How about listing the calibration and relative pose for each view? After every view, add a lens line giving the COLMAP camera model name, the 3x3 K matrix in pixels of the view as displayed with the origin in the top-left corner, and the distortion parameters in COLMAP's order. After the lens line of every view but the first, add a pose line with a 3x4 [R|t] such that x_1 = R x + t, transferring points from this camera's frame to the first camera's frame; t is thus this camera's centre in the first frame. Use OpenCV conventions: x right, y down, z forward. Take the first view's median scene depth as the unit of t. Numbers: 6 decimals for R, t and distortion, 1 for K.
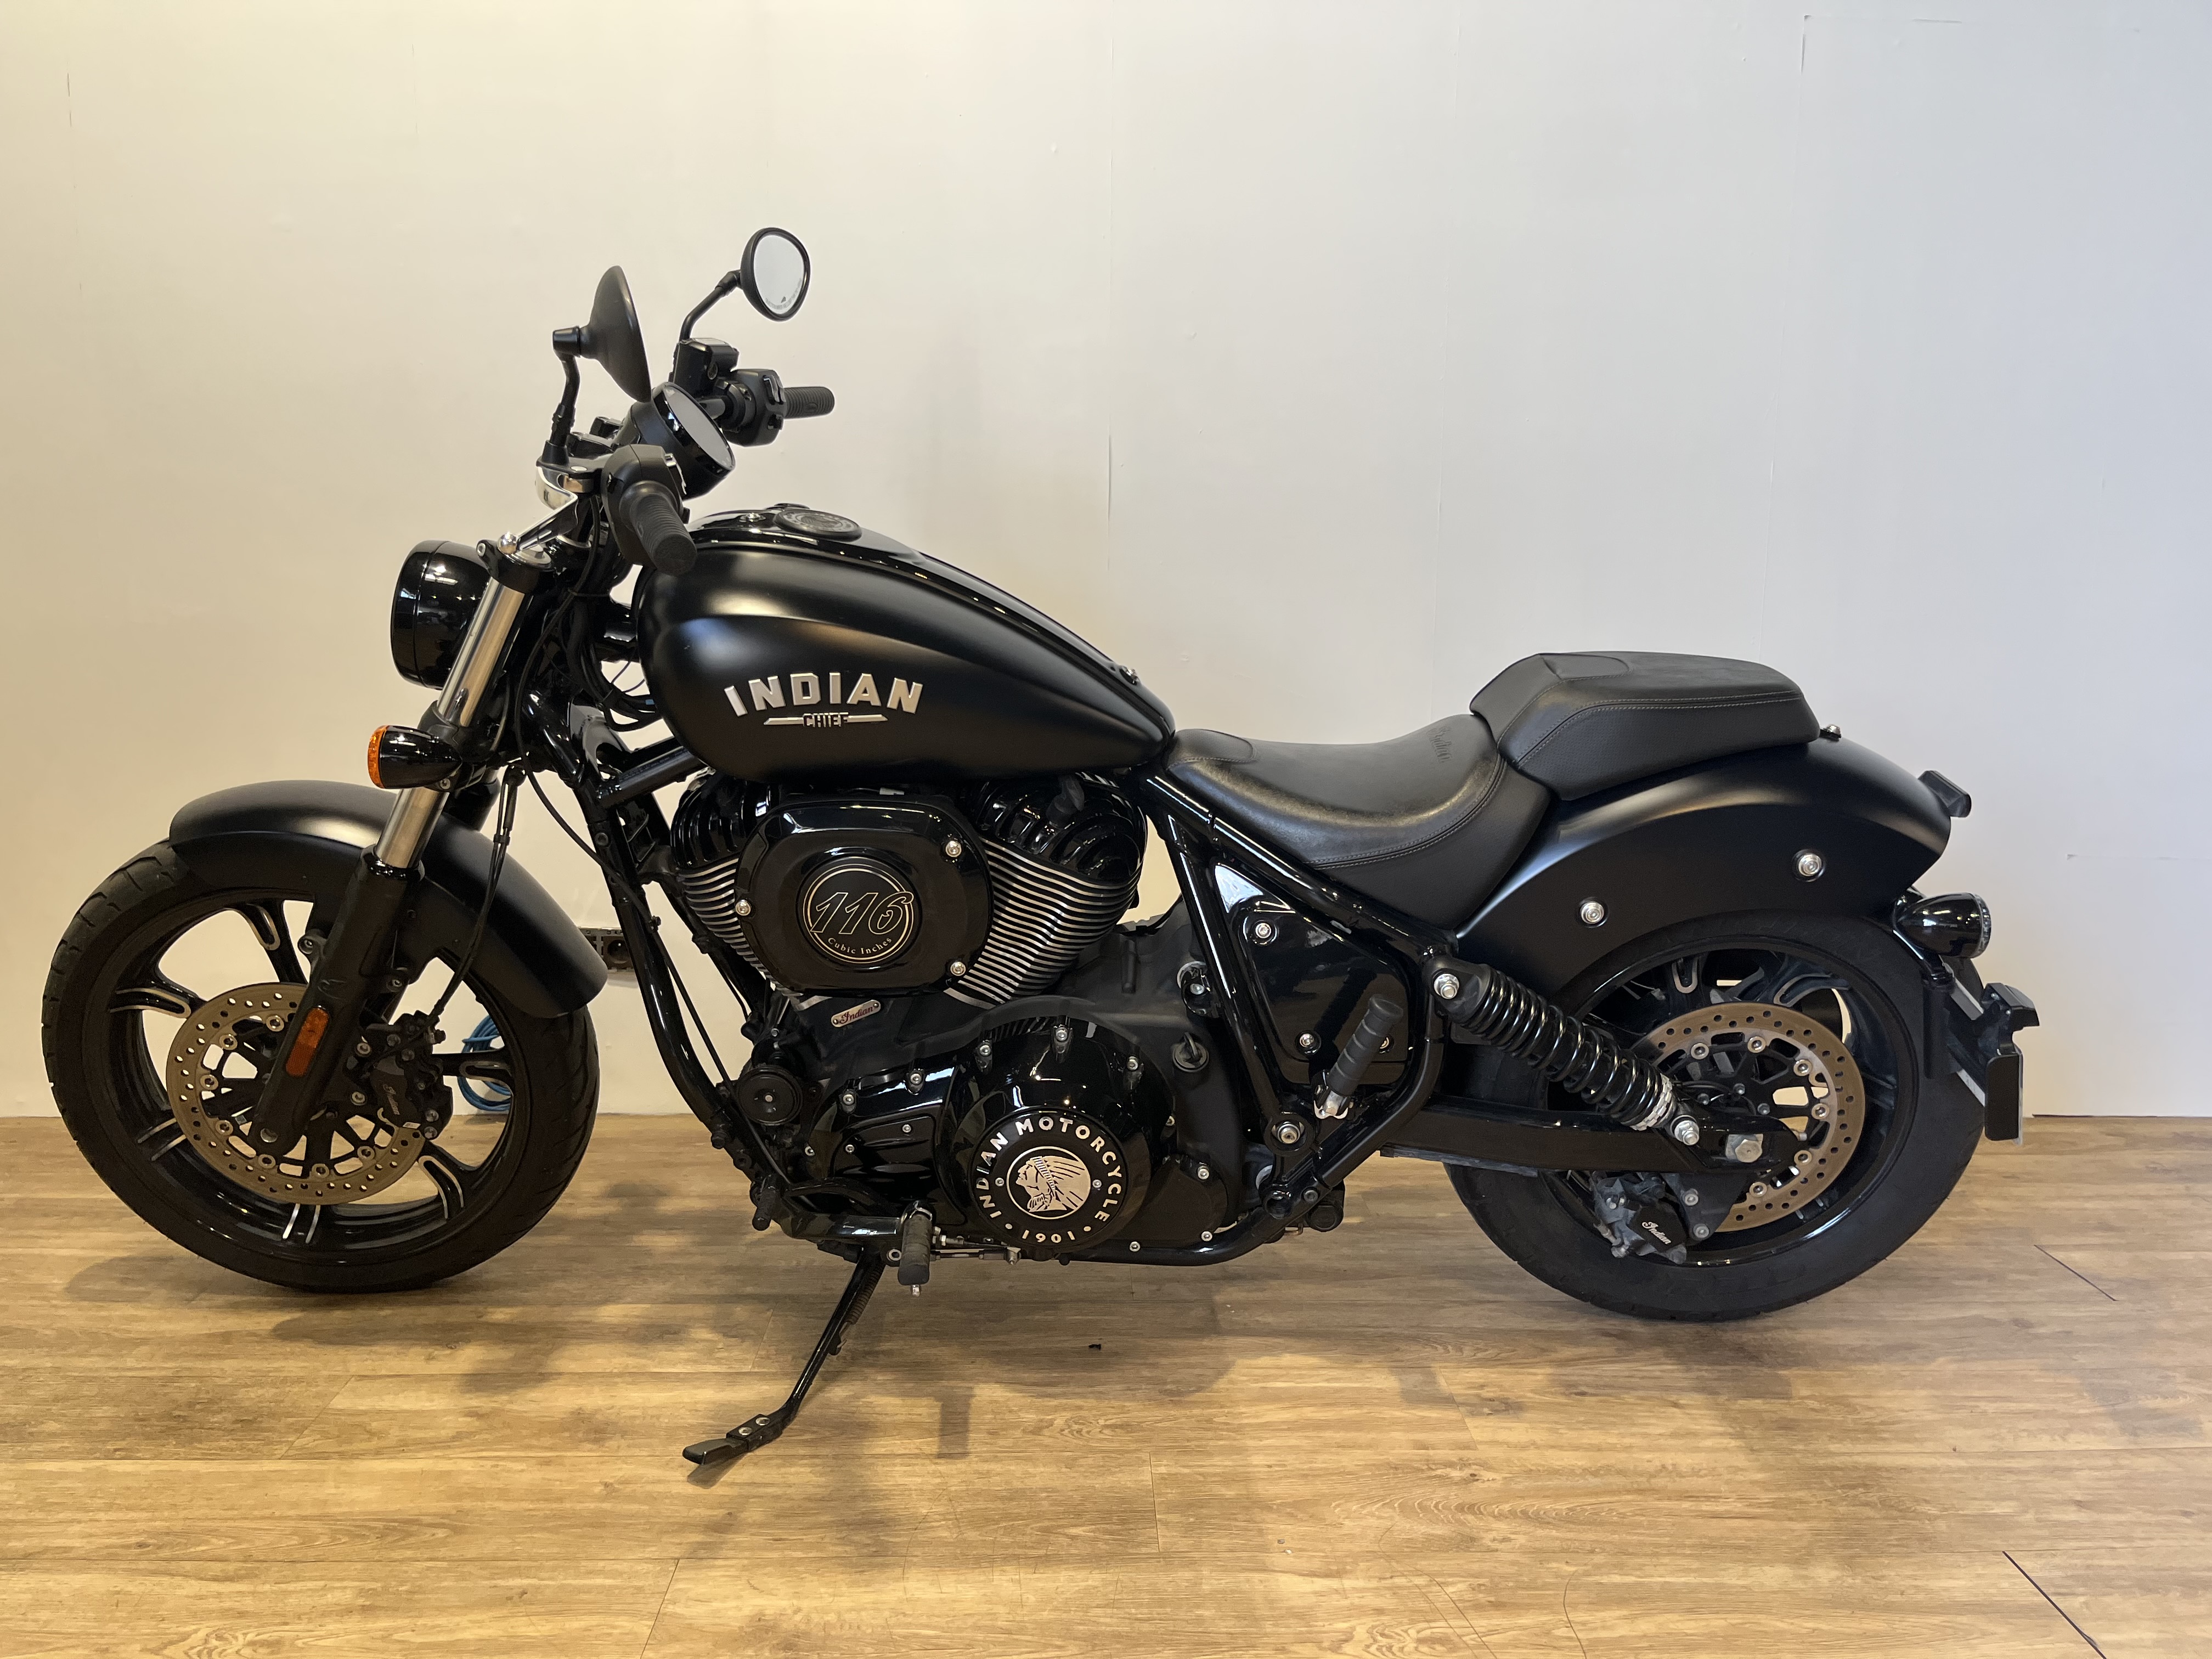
lens RADIAL K [[1665.8, 0, 1112.7], [0, 1665.8, 822.6], [0, 0, 1]] dist [0.089189, -0.113085]
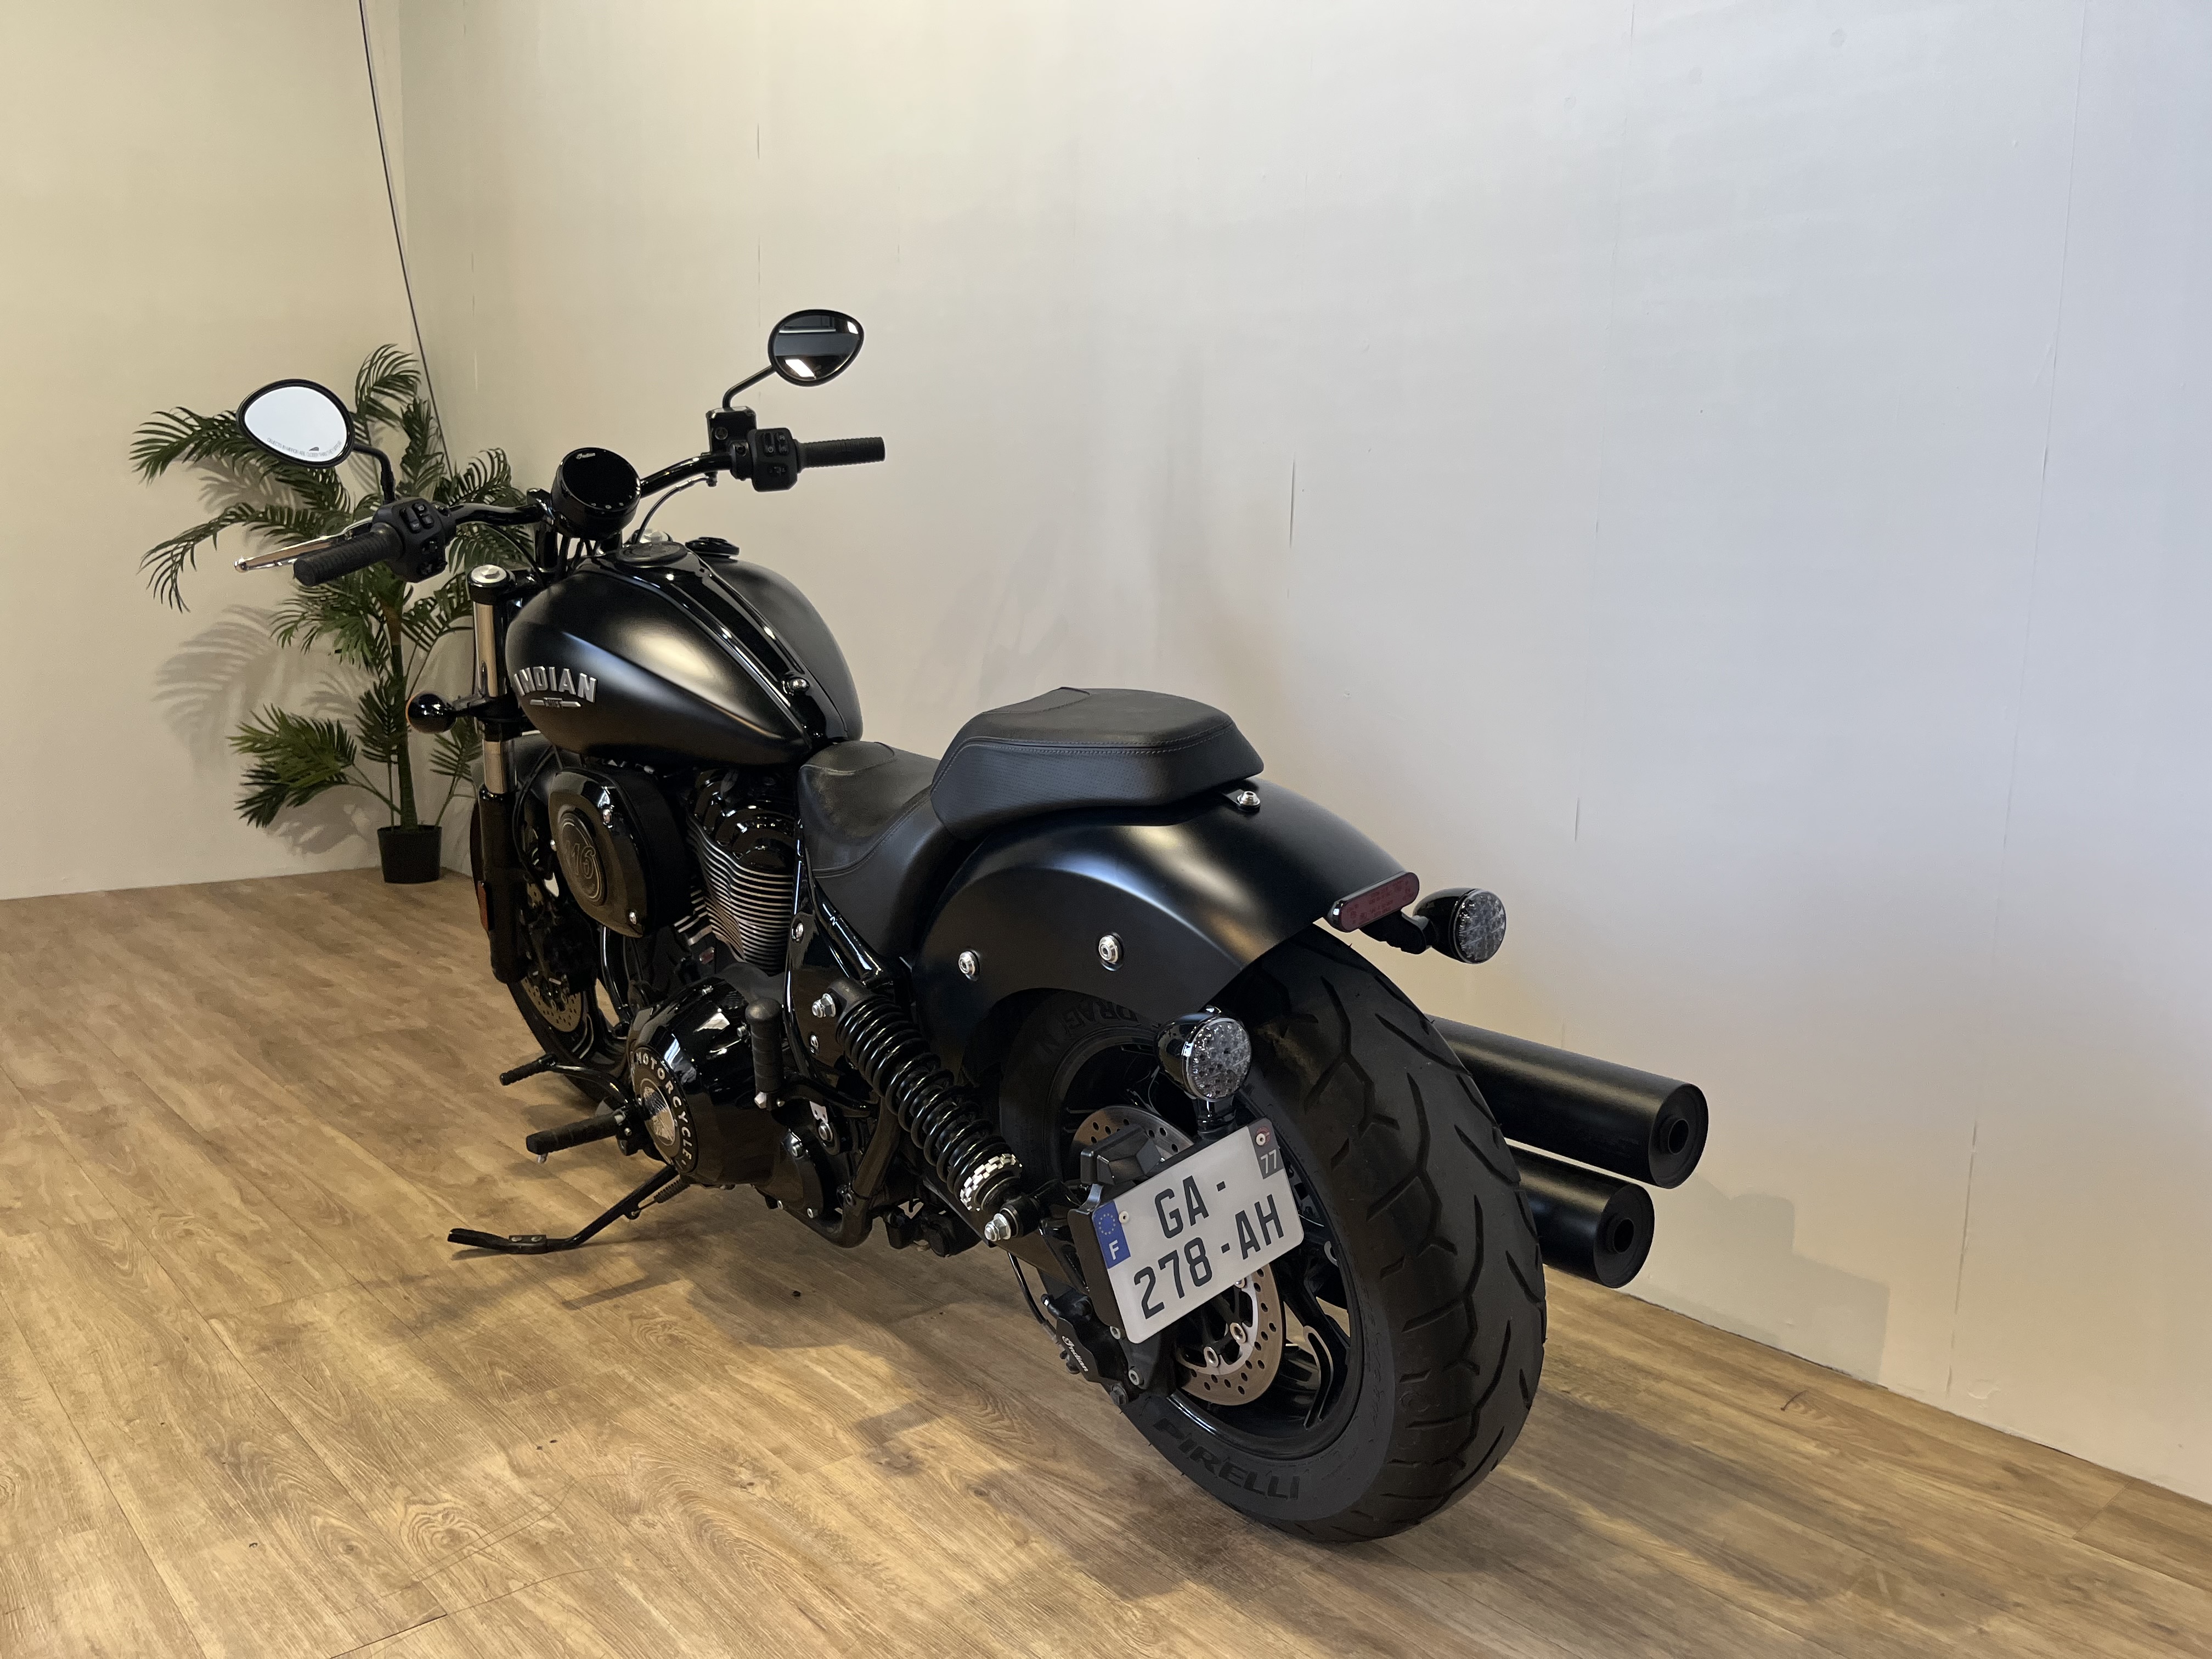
lens RADIAL K [[1665.8, 0, 1104.0], [0, 1665.8, 860.3], [0, 0, 1]] dist [0.089189, -0.113085]
pose [[0.647295, 0.124764, -0.751960, 1.065176], [-0.131803, 0.989973, 0.050797, -0.062021], [0.750758, 0.066230, 0.657249, 0.471701]]
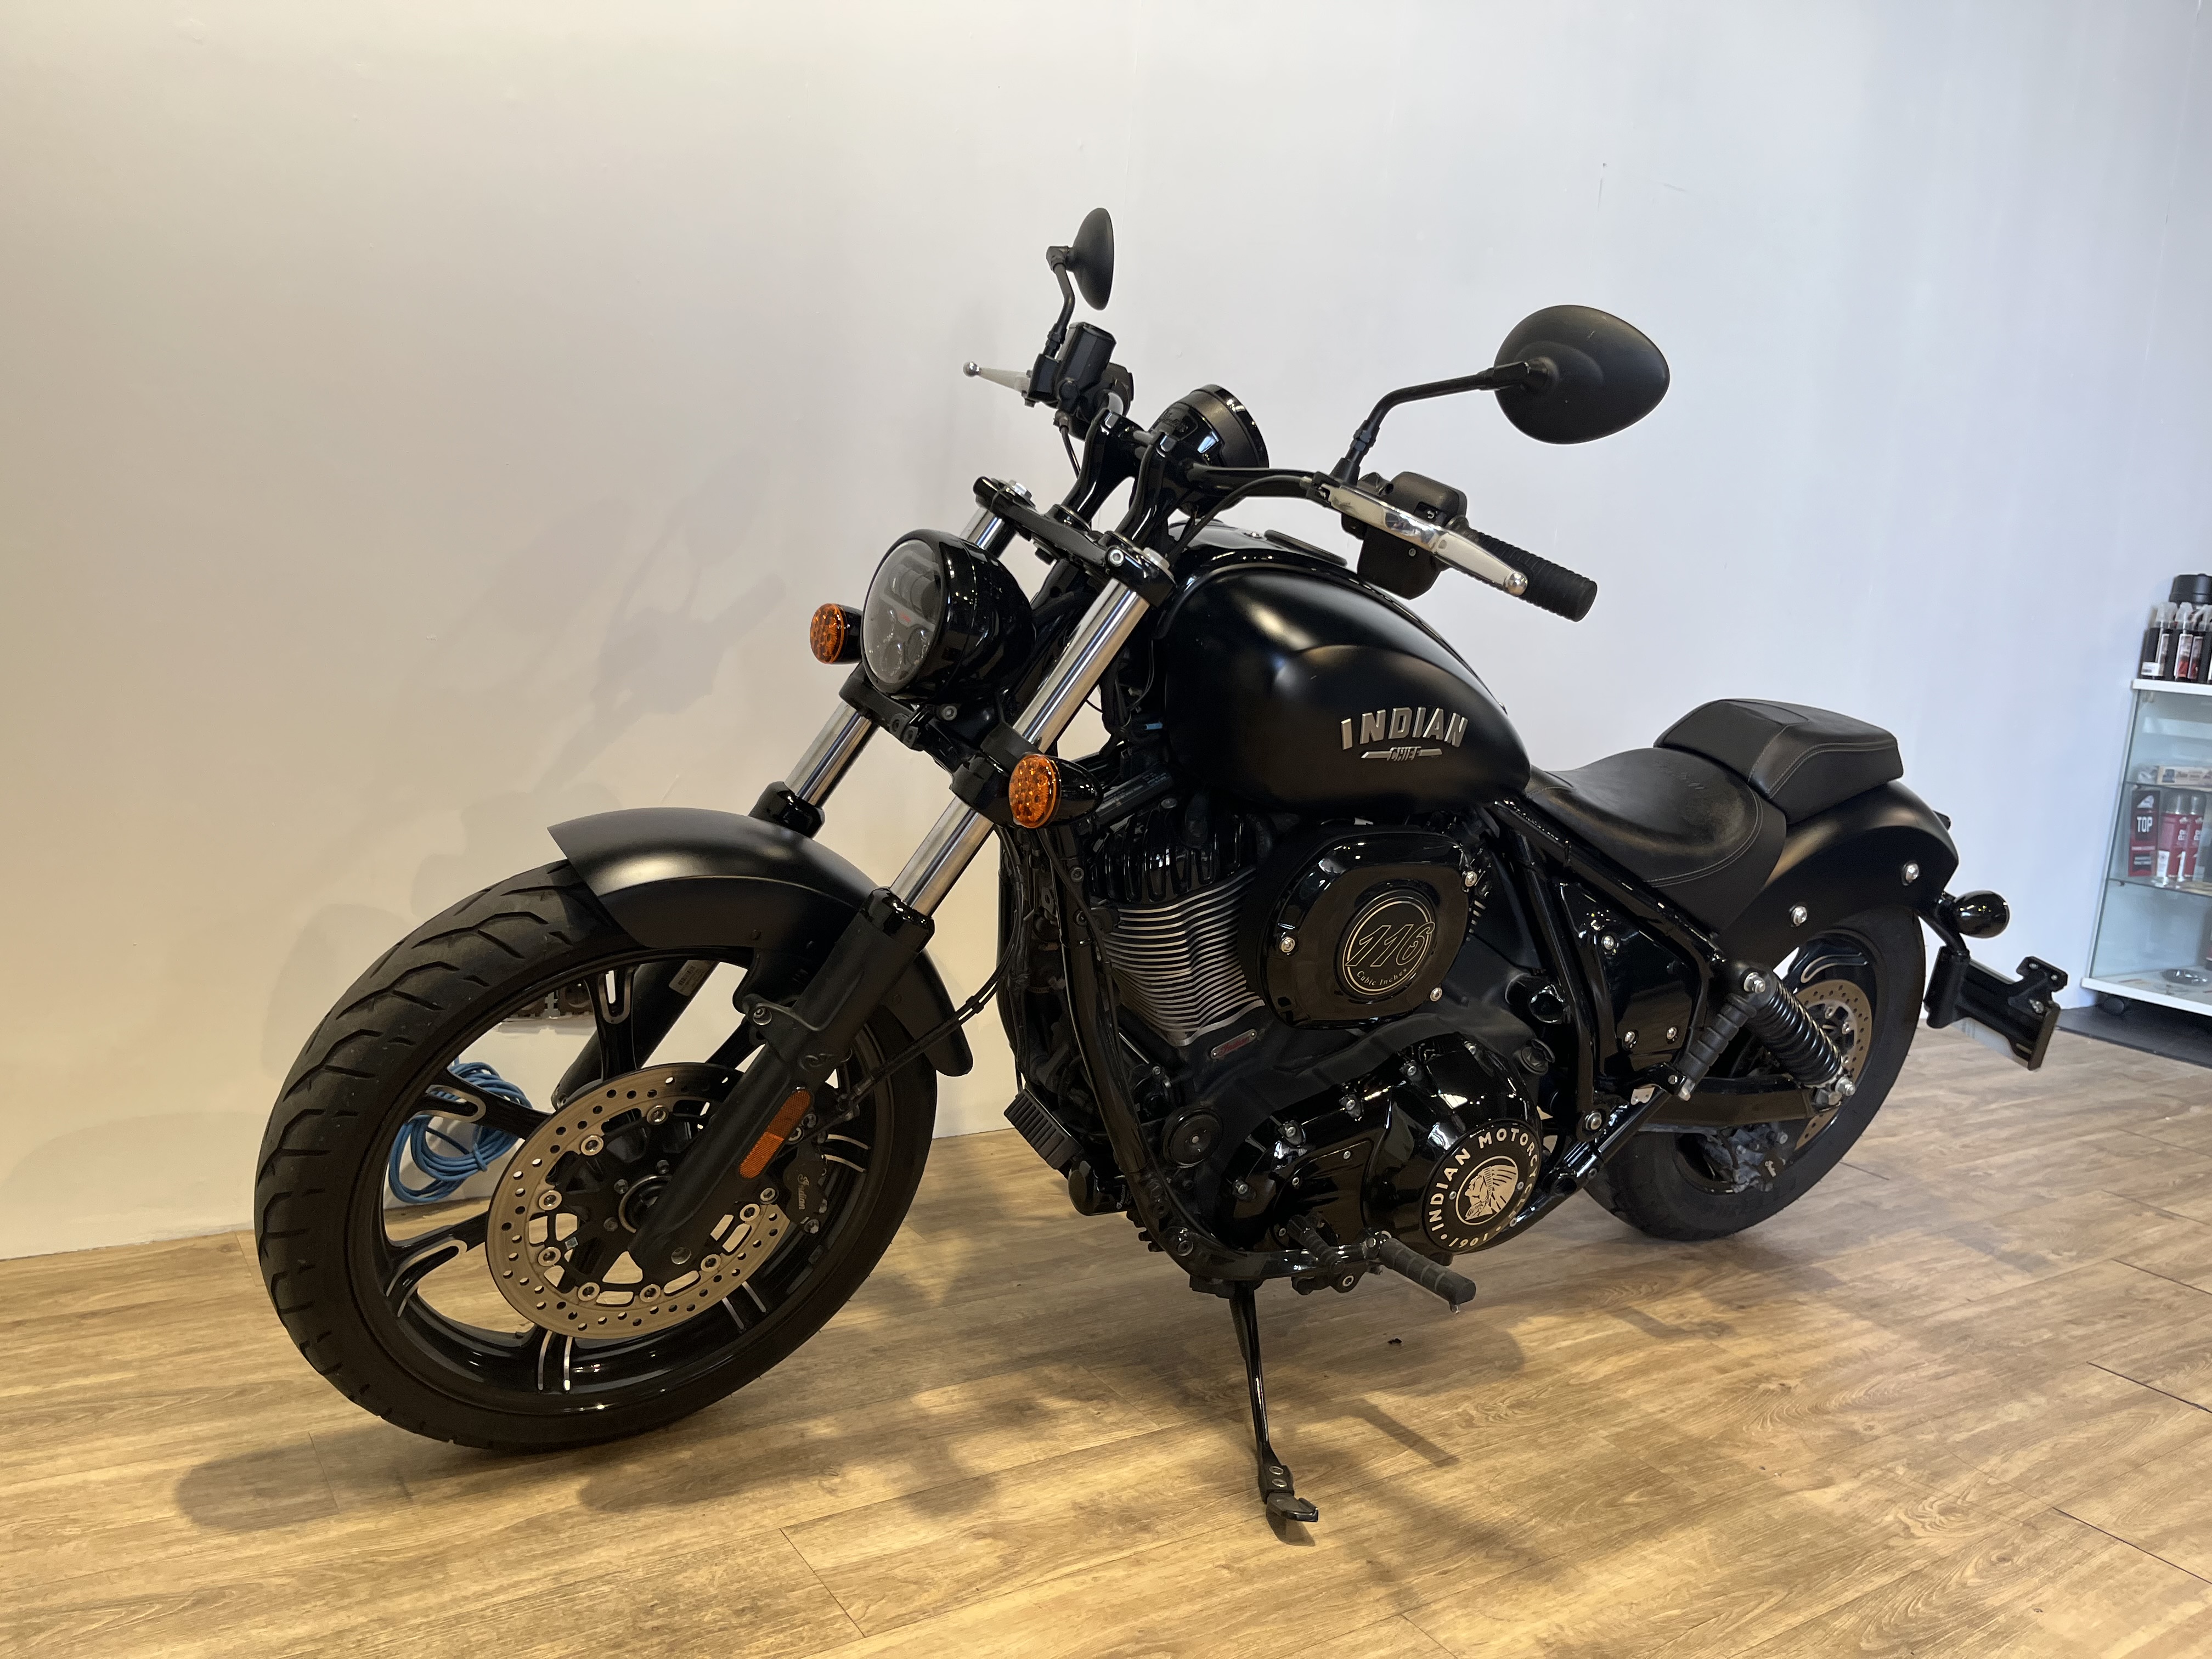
lens RADIAL K [[1665.8, 0, 1106.7], [0, 1665.8, 838.9], [0, 0, 1]] dist [0.089189, -0.113085]
pose [[0.838354, -0.014755, 0.544927, -0.848592], [-0.001694, 0.999558, 0.029671, -0.039260], [-0.545124, -0.025797, 0.837959, 0.259089]]
